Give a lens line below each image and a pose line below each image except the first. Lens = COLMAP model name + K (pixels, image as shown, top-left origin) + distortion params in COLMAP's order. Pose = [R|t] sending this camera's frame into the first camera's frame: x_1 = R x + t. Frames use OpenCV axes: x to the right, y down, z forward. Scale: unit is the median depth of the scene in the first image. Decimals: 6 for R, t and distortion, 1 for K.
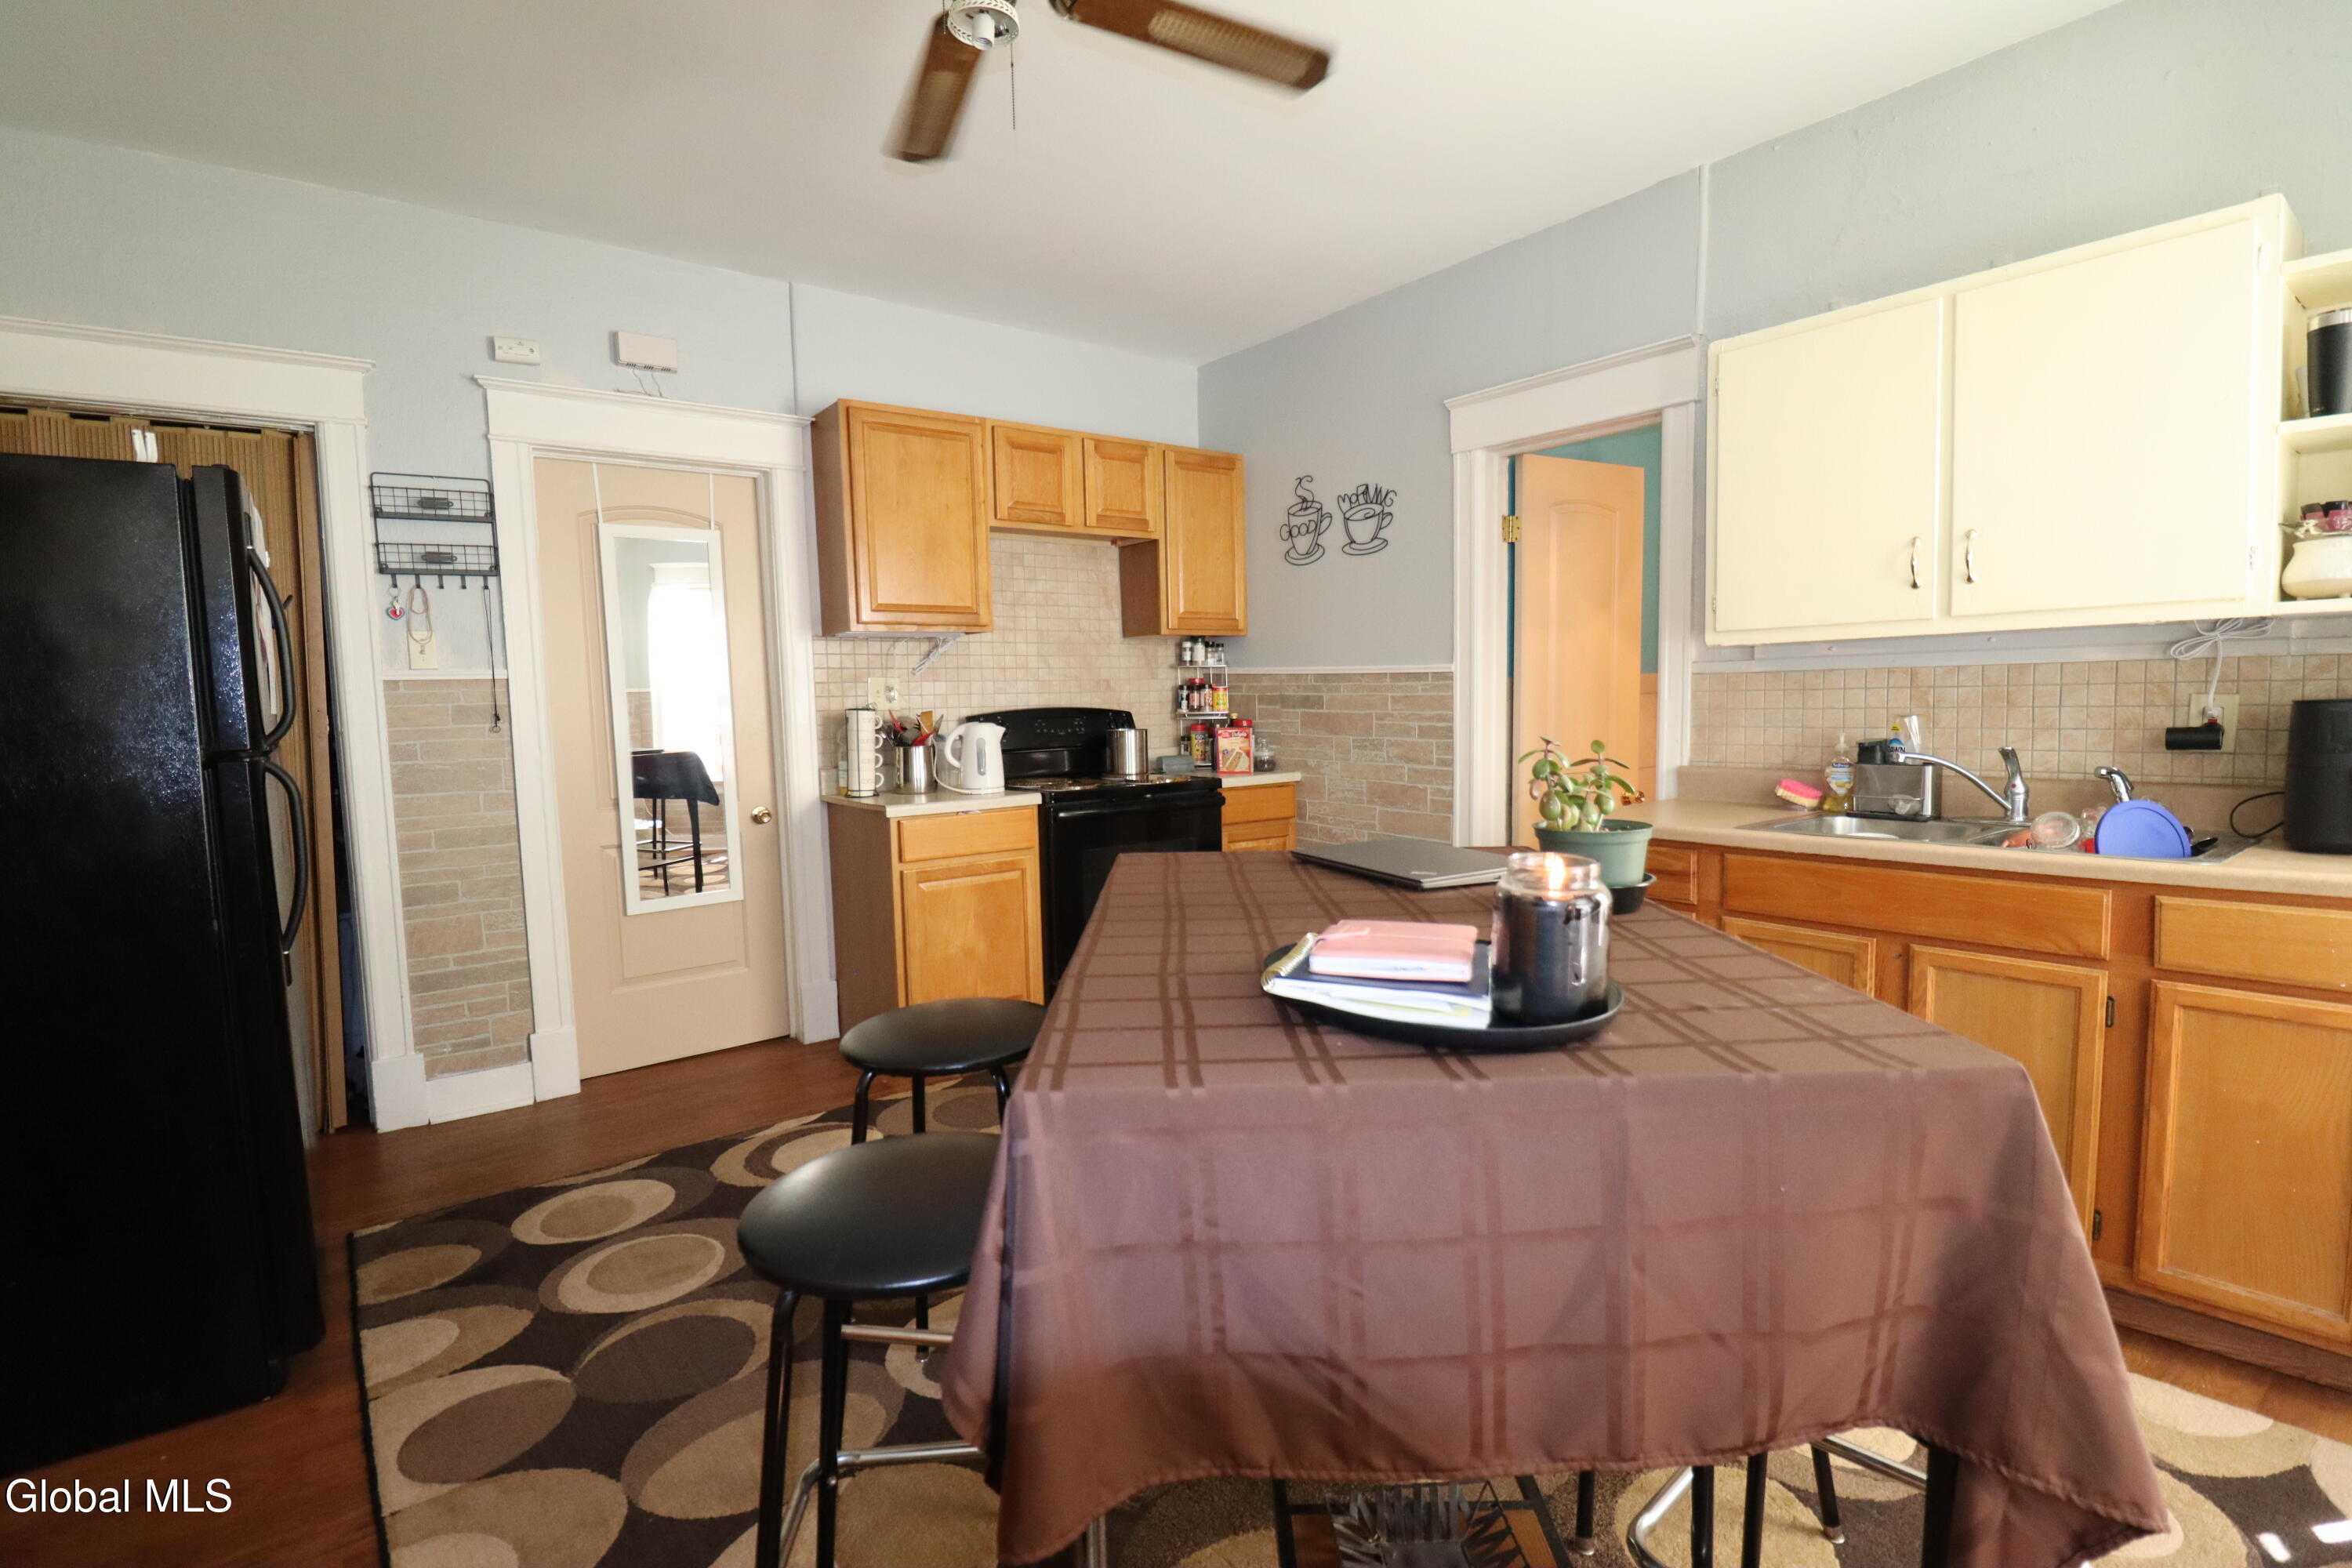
lens RADIAL K [[1073.4, 0, 1180.6], [0, 1073.4, 792.7], [0, 0, 1]] dist [0.004692, -0.001568]
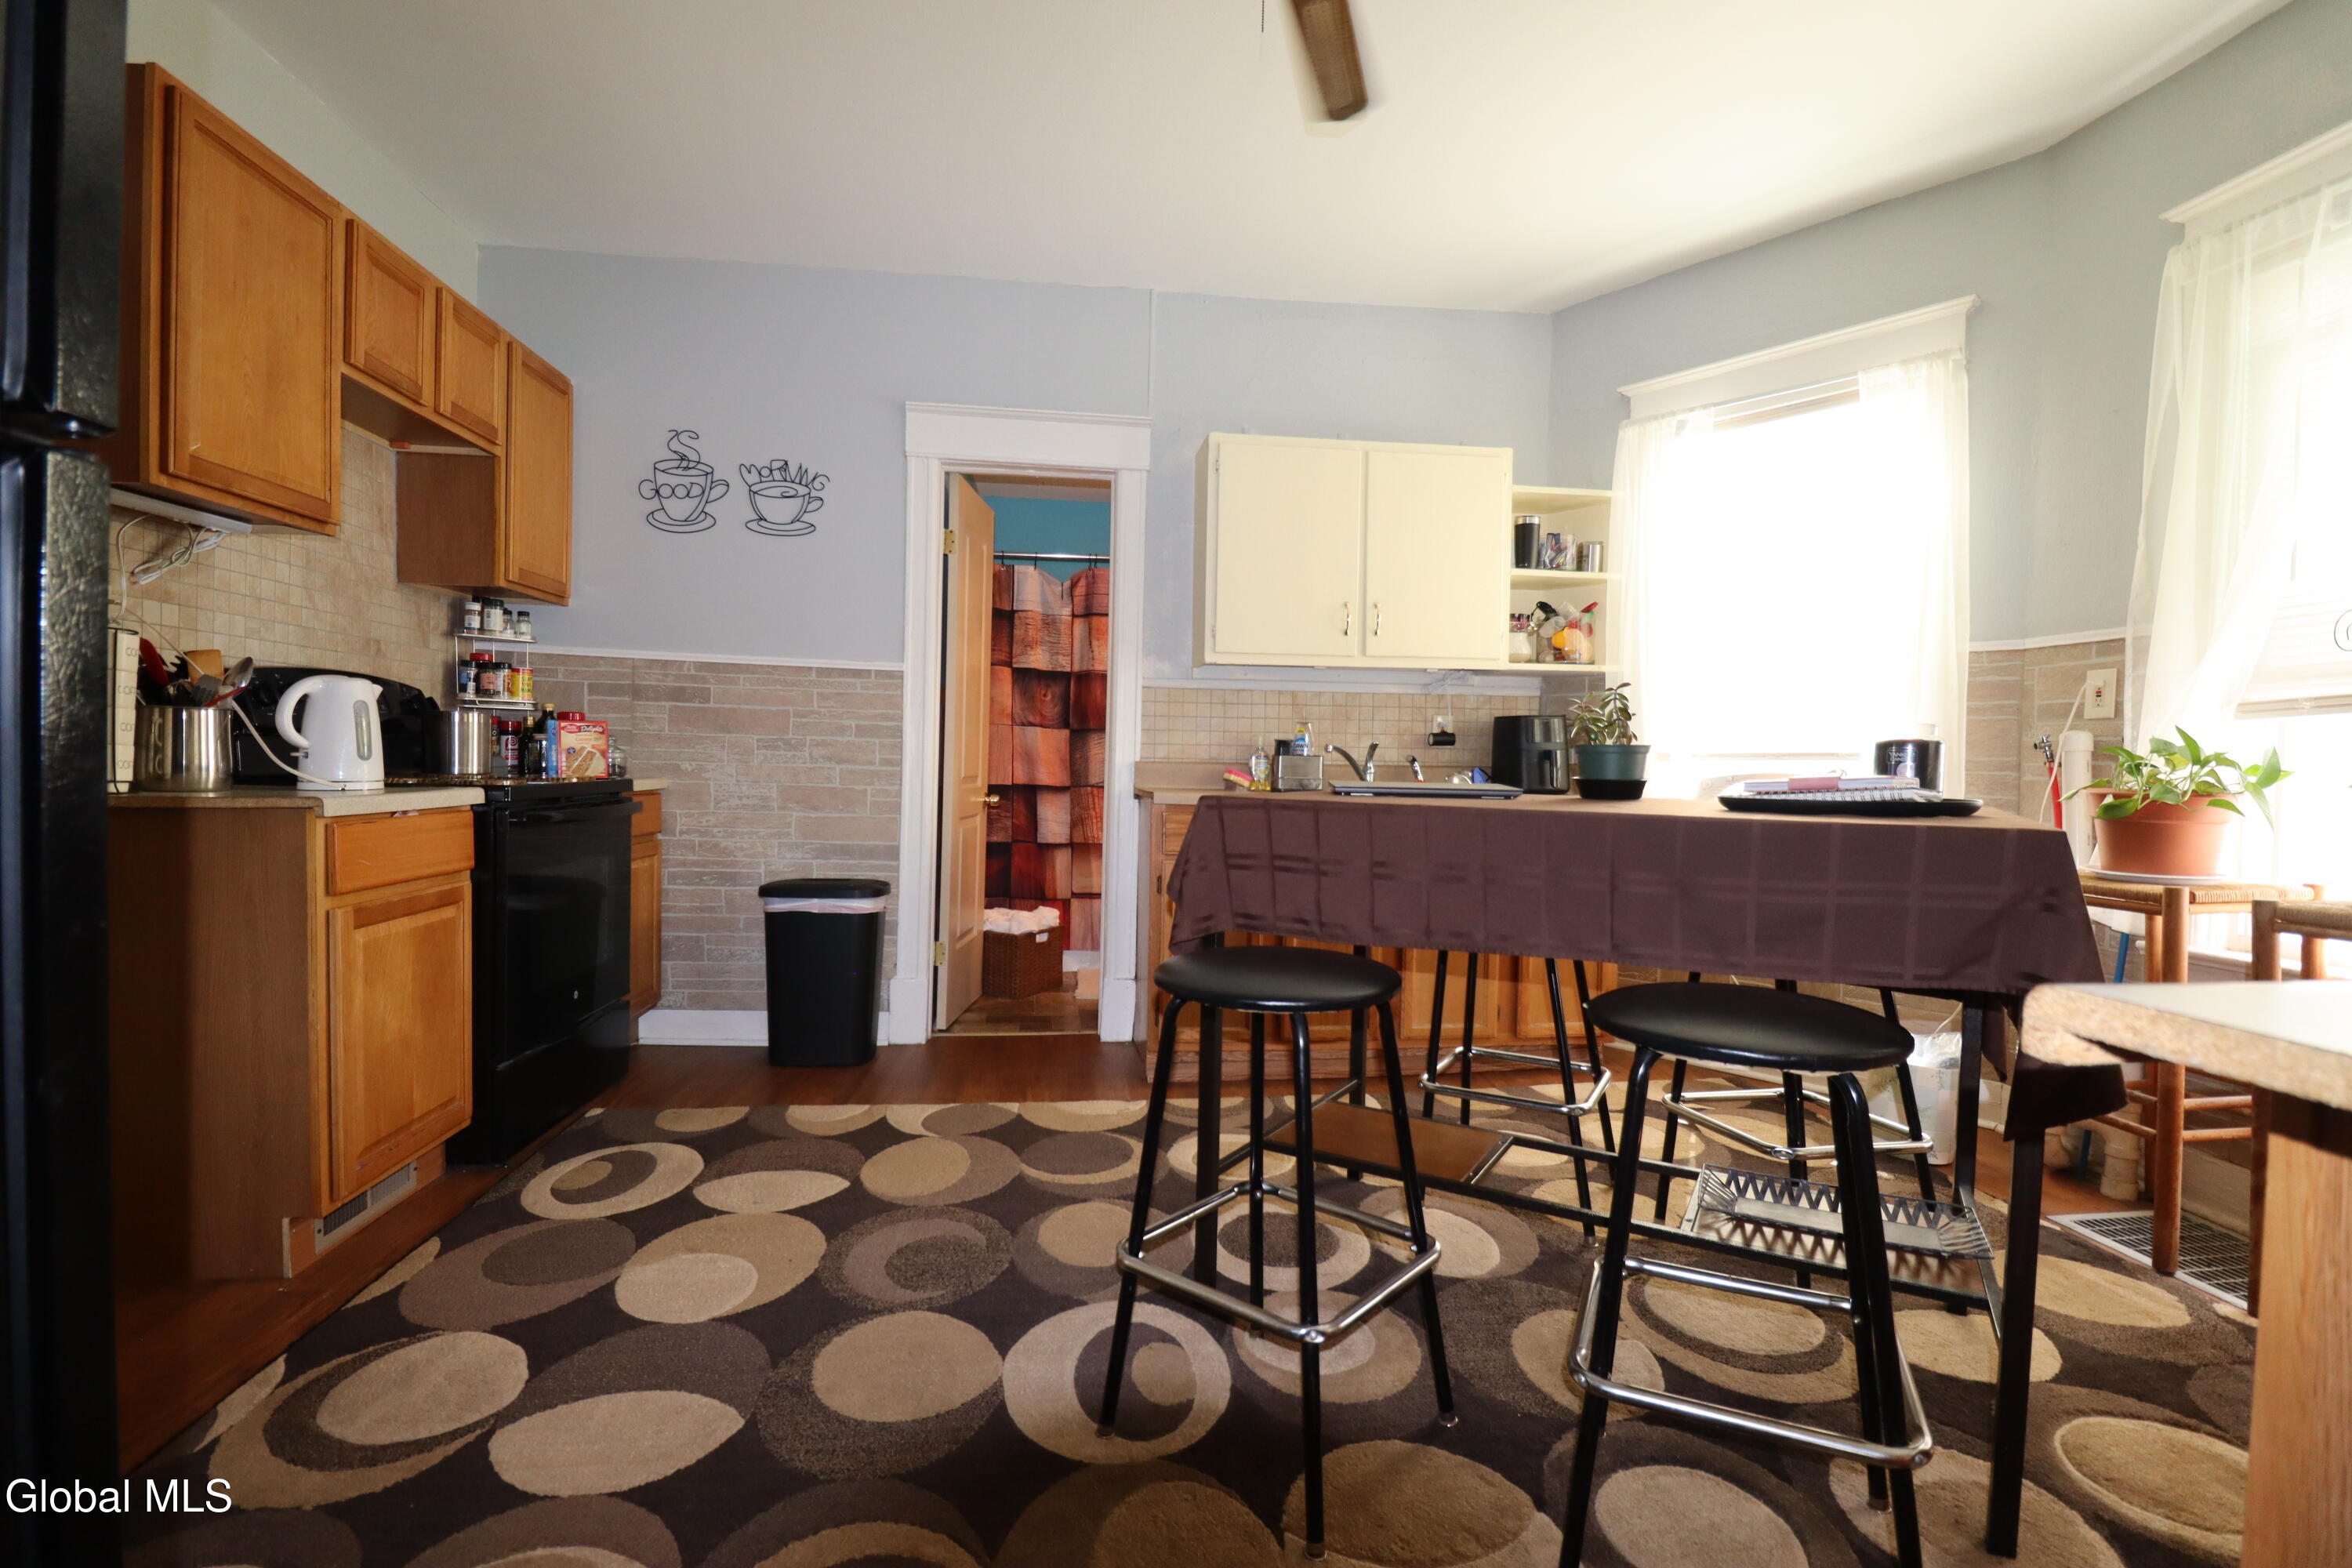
lens RADIAL K [[1073.4, 0, 1189.4], [0, 1073.4, 781.3], [0, 0, 1]] dist [0.004692, -0.001568]
pose [[0.531879, 0.010916, 0.846750, -0.422216], [0.044537, 0.998172, -0.040844, 0.039667], [-0.845649, 0.059436, 0.530420, 0.240081]]
